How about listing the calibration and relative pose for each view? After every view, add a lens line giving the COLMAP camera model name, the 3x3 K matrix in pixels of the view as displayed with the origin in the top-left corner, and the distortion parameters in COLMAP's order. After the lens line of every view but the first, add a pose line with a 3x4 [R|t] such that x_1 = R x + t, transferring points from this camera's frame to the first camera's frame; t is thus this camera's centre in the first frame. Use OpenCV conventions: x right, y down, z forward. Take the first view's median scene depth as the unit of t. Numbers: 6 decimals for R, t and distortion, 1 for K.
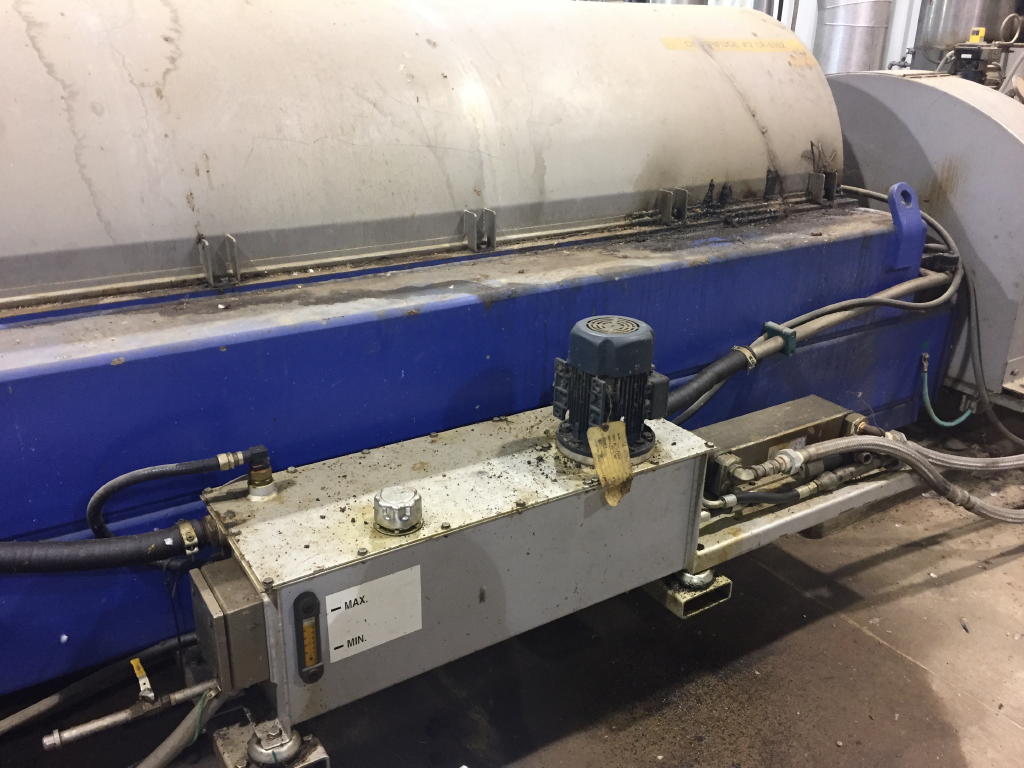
lens RADIAL K [[881.2, 0, 510.7], [0, 881.2, 384.2], [0, 0, 1]] dist [0.087609, -0.146818]
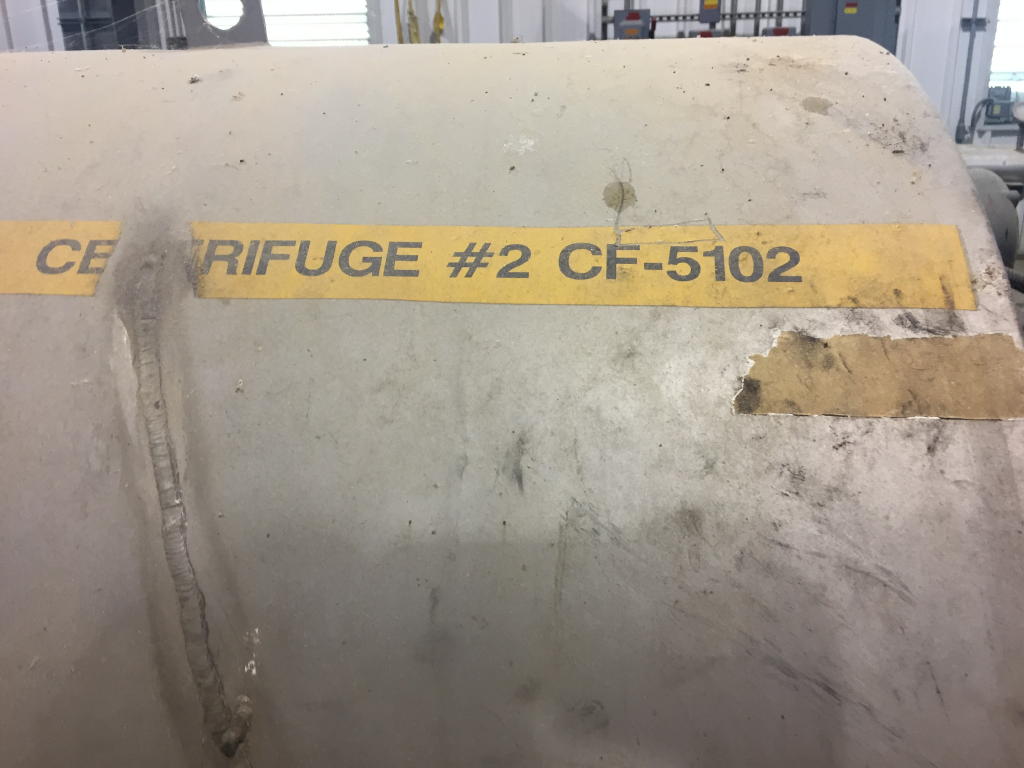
lens RADIAL K [[881.2, 0, 511.7], [0, 881.2, 379.5], [0, 0, 1]] dist [0.087609, -0.146818]
pose [[0.799224, 0.171414, -0.576071, 0.396753], [-0.199251, 0.979832, 0.015121, -0.383224], [0.567045, 0.102698, 0.817260, 0.915137]]
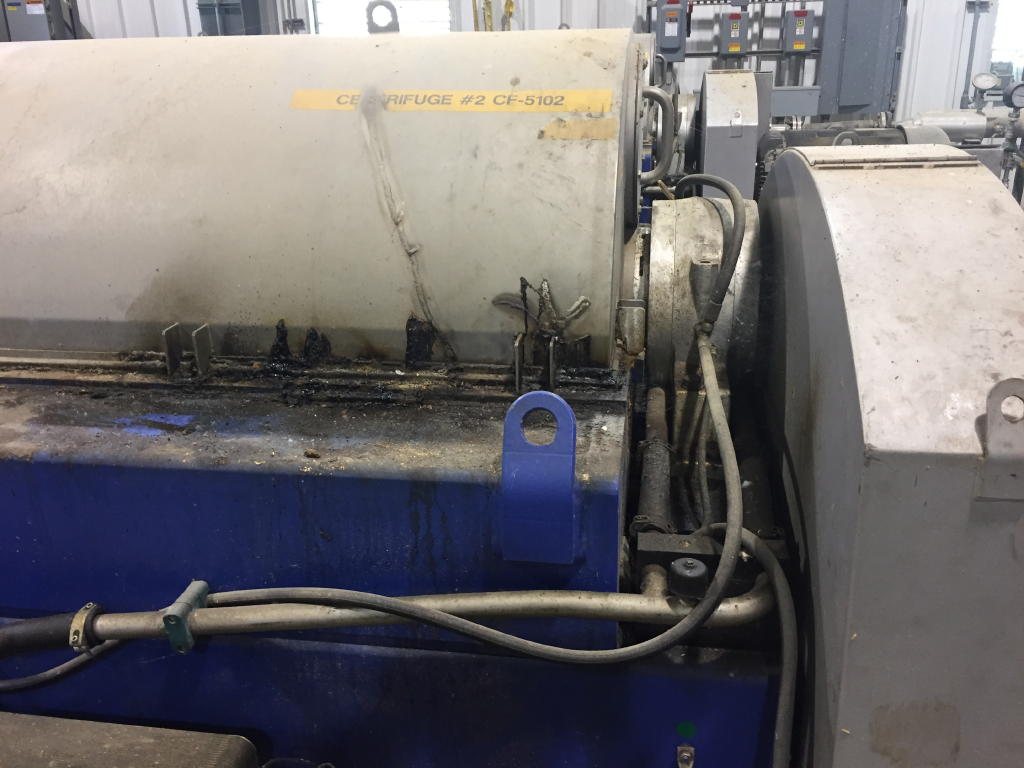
lens RADIAL K [[881.2, 0, 520.2], [0, 881.2, 385.7], [0, 0, 1]] dist [0.087609, -0.146818]
pose [[0.748387, 0.208324, -0.629697, 0.733004], [-0.222591, 0.973219, 0.057426, -0.254810], [0.624796, 0.097188, 0.774716, 0.626644]]
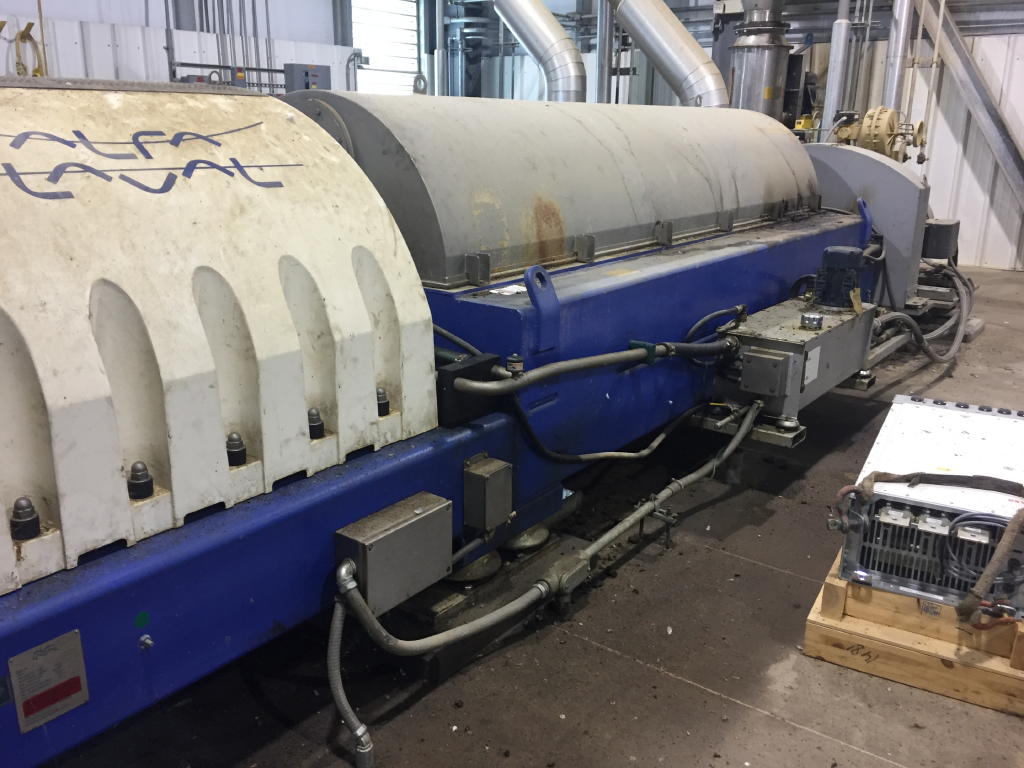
lens RADIAL K [[881.2, 0, 513.5], [0, 881.2, 385.3], [0, 0, 1]] dist [0.087609, -0.146818]
pose [[0.936321, -0.104673, 0.335183, -0.968994], [0.135627, 0.988266, -0.070249, 0.213666], [-0.323897, 0.111235, 0.939531, -0.535257]]
